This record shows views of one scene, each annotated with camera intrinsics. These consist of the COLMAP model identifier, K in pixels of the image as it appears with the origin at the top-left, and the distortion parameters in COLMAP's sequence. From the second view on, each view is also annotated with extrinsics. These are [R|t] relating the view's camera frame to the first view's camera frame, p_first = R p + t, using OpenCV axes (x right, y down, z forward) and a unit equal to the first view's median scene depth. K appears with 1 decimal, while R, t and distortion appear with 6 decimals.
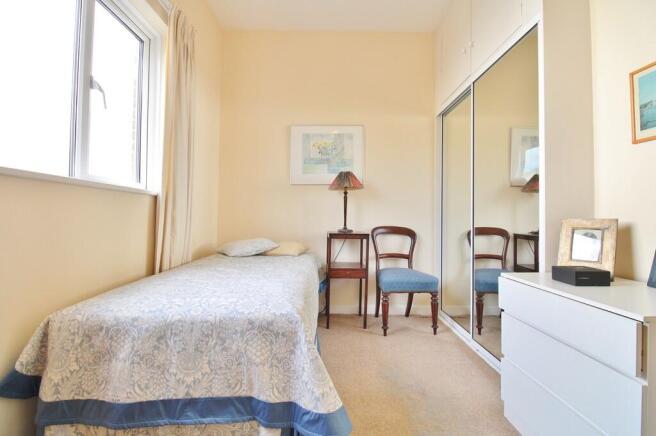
lens RADIAL K [[305.6, 0, 329.1], [0, 305.6, 212.8], [0, 0, 1]] dist [0.001203, -0.012984]
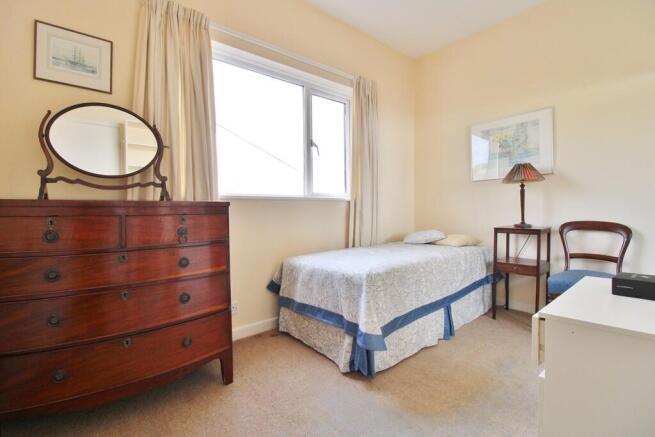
lens RADIAL K [[305.1, 0, 328.6], [0, 305.1, 213.3], [0, 0, 1]] dist [0.001203, -0.012984]
pose [[0.638767, -0.008683, -0.769351, 0.452091], [0.032228, 0.999361, 0.015479, -0.015604], [0.768725, -0.034682, 0.638638, -0.084527]]
